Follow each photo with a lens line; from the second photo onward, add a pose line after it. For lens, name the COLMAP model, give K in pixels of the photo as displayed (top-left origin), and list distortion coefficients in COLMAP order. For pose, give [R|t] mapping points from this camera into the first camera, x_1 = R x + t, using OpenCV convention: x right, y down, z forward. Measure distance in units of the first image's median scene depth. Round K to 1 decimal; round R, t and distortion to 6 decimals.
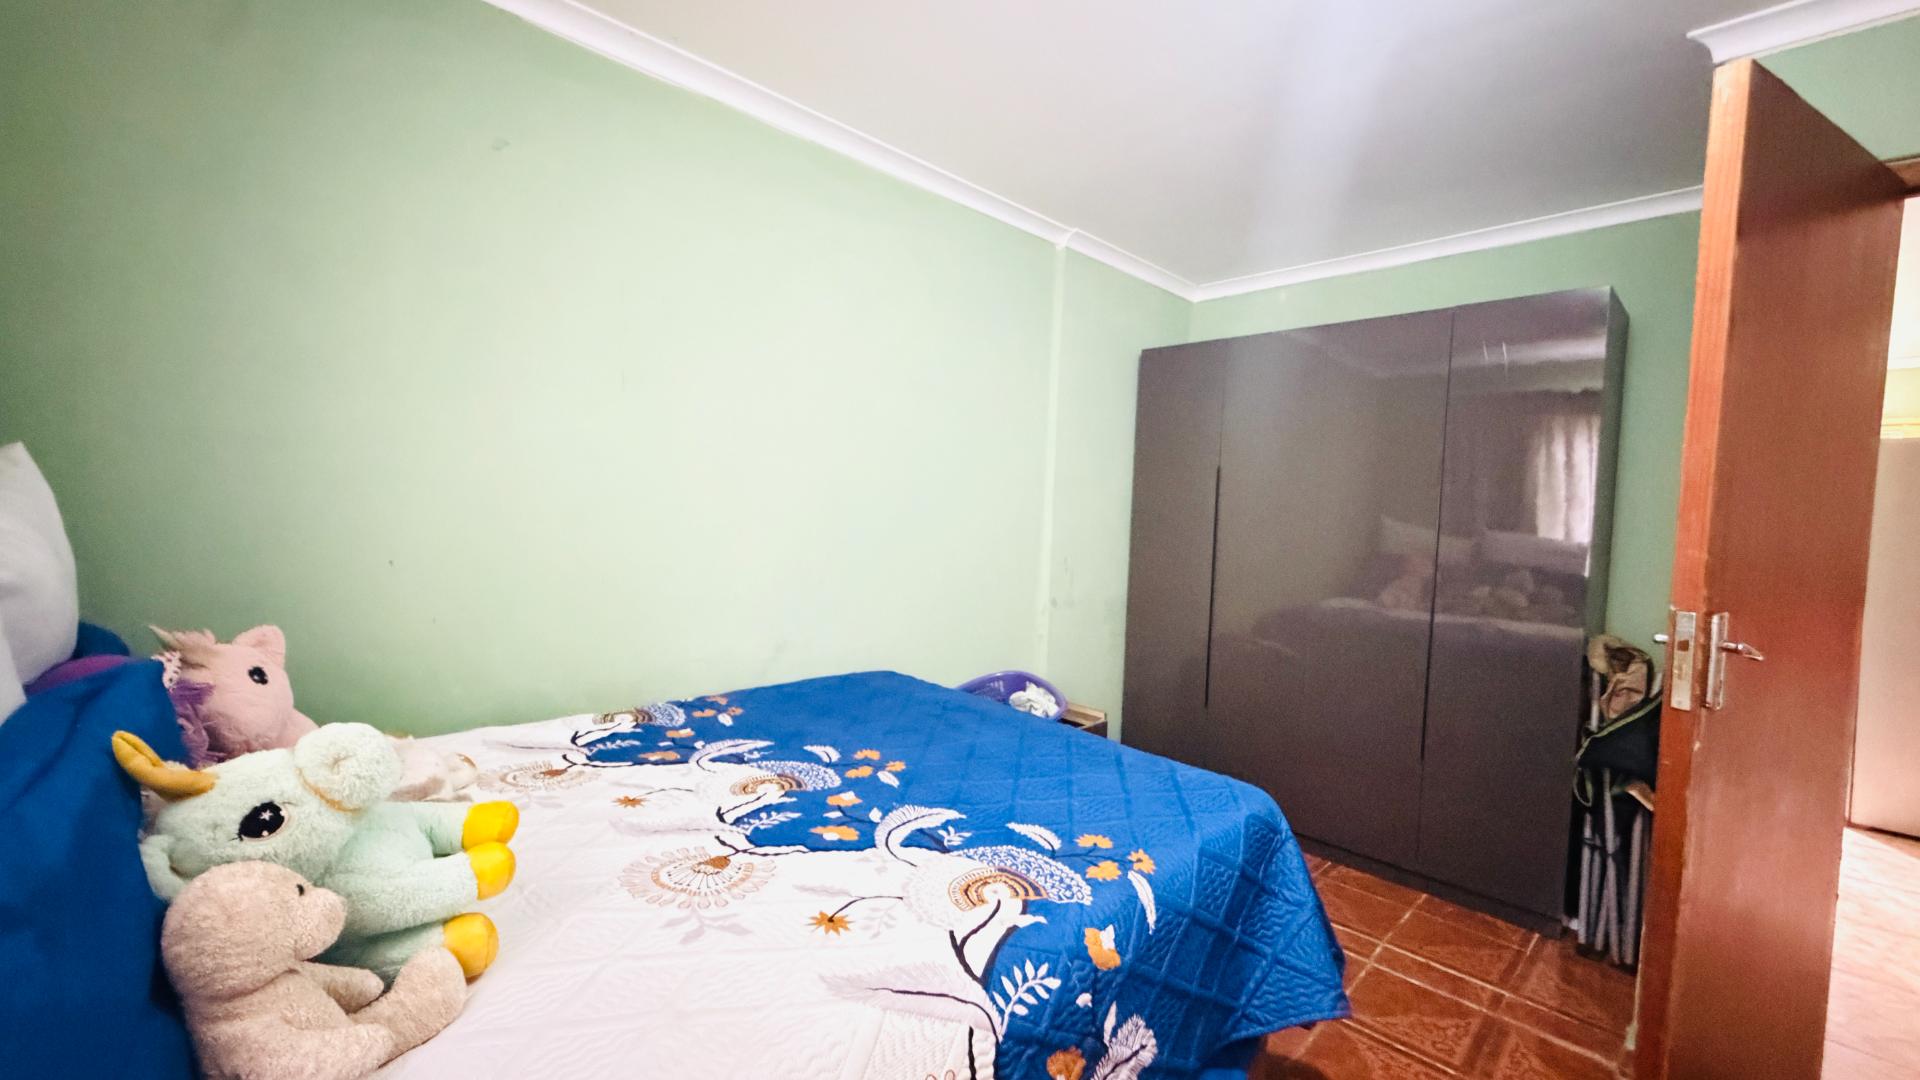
lens RADIAL K [[764.1, 0, 960.1], [0, 764.1, 536.8], [0, 0, 1]] dist [0.002557, -0.000423]
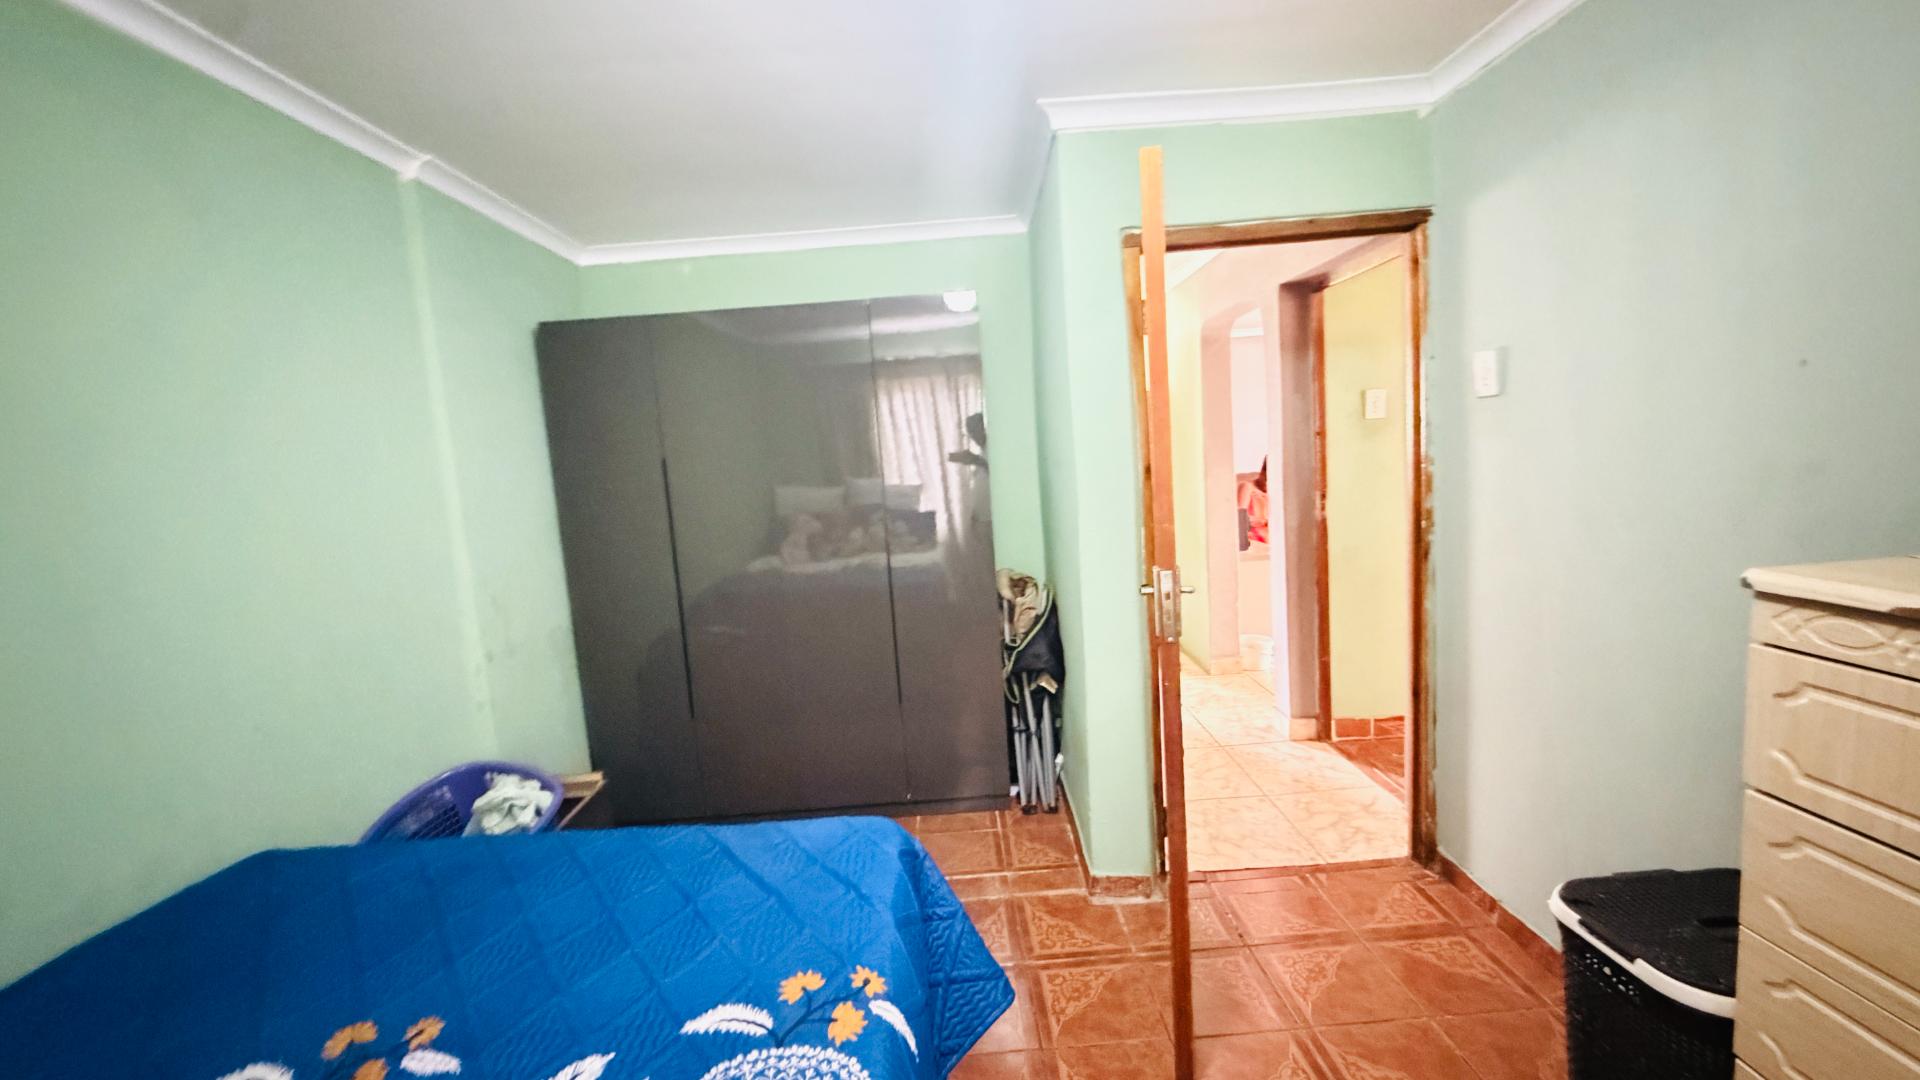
lens RADIAL K [[764.1, 0, 962.0], [0, 764.1, 541.2], [0, 0, 1]] dist [0.002557, -0.000423]
pose [[0.679362, -0.171838, 0.713399, -0.118253], [0.129076, 0.985020, 0.114346, -0.078583], [-0.722362, 0.014400, 0.691365, 0.177893]]
